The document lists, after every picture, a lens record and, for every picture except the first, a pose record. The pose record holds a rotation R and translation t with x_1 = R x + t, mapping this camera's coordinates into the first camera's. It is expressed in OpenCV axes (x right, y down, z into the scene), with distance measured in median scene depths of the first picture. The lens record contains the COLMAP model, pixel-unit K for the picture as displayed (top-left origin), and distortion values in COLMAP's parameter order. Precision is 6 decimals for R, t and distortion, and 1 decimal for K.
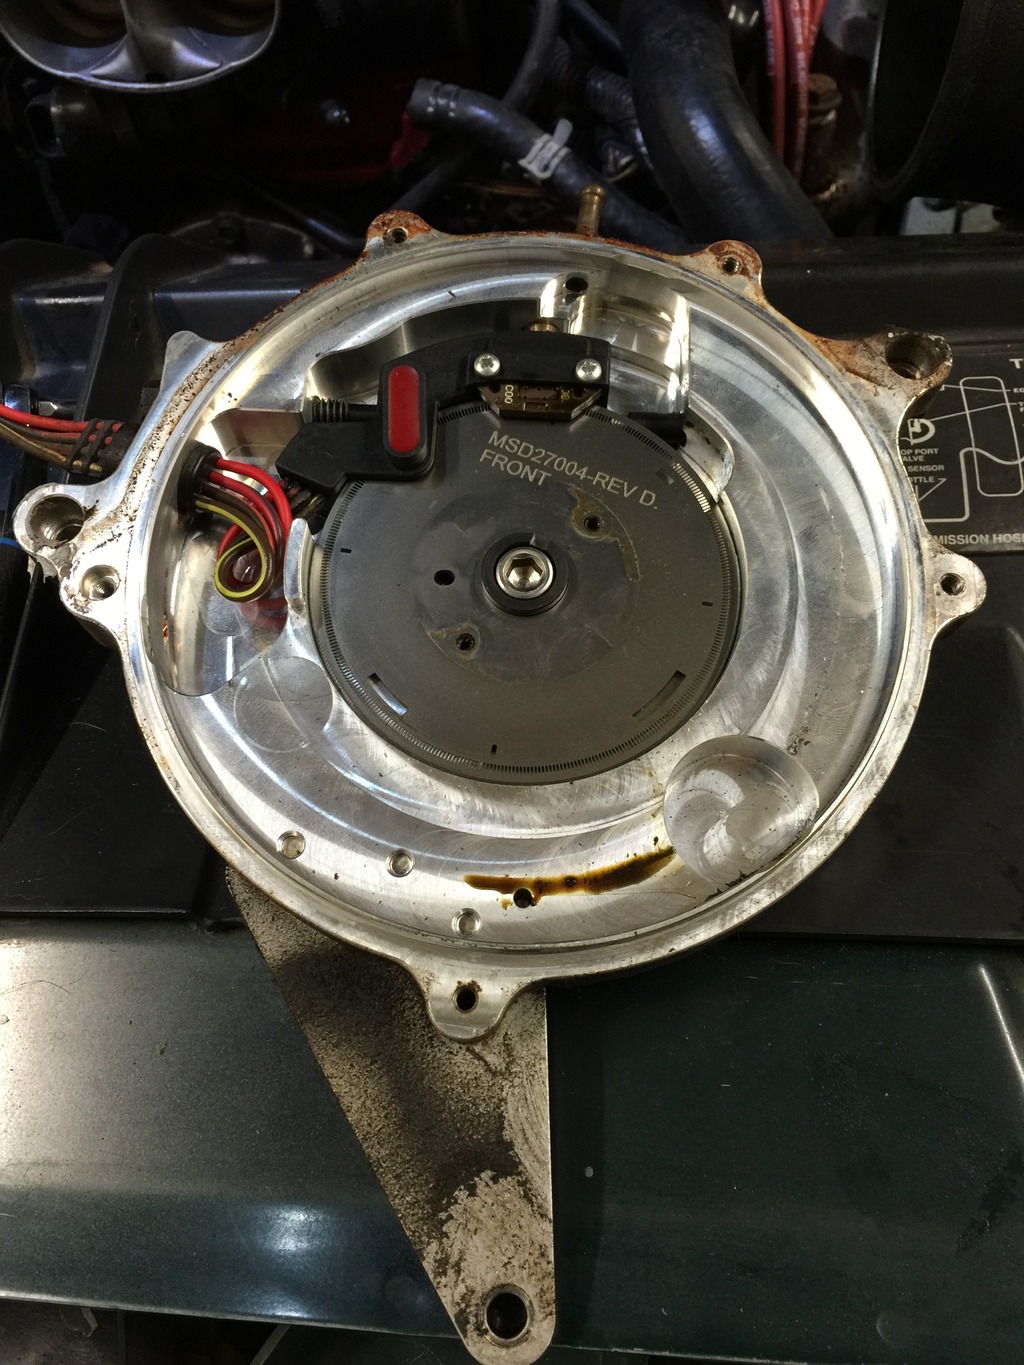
lens RADIAL K [[1157.6, 0, 504.2], [0, 1157.6, 680.9], [0, 0, 1]] dist [0.030255, -0.080446]
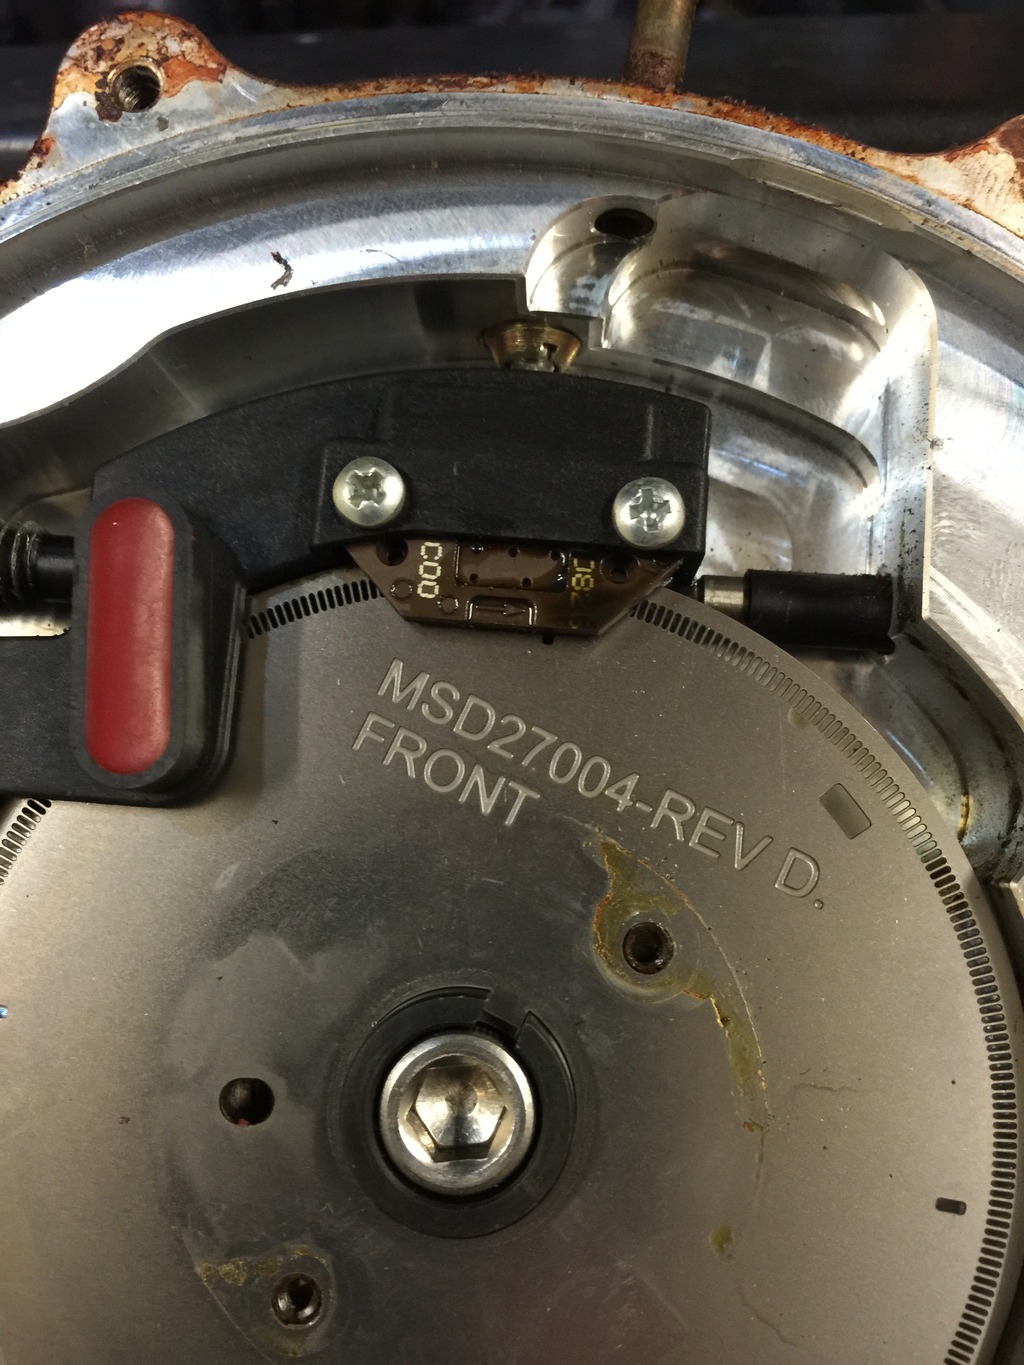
lens RADIAL K [[1157.6, 0, 521.7], [0, 1157.6, 684.6], [0, 0, 1]] dist [0.030255, -0.080446]
pose [[0.999680, 0.014821, -0.020487, 0.041371], [-0.010315, 0.978766, 0.204722, -0.287662], [0.023086, -0.204445, 0.978606, 0.634406]]
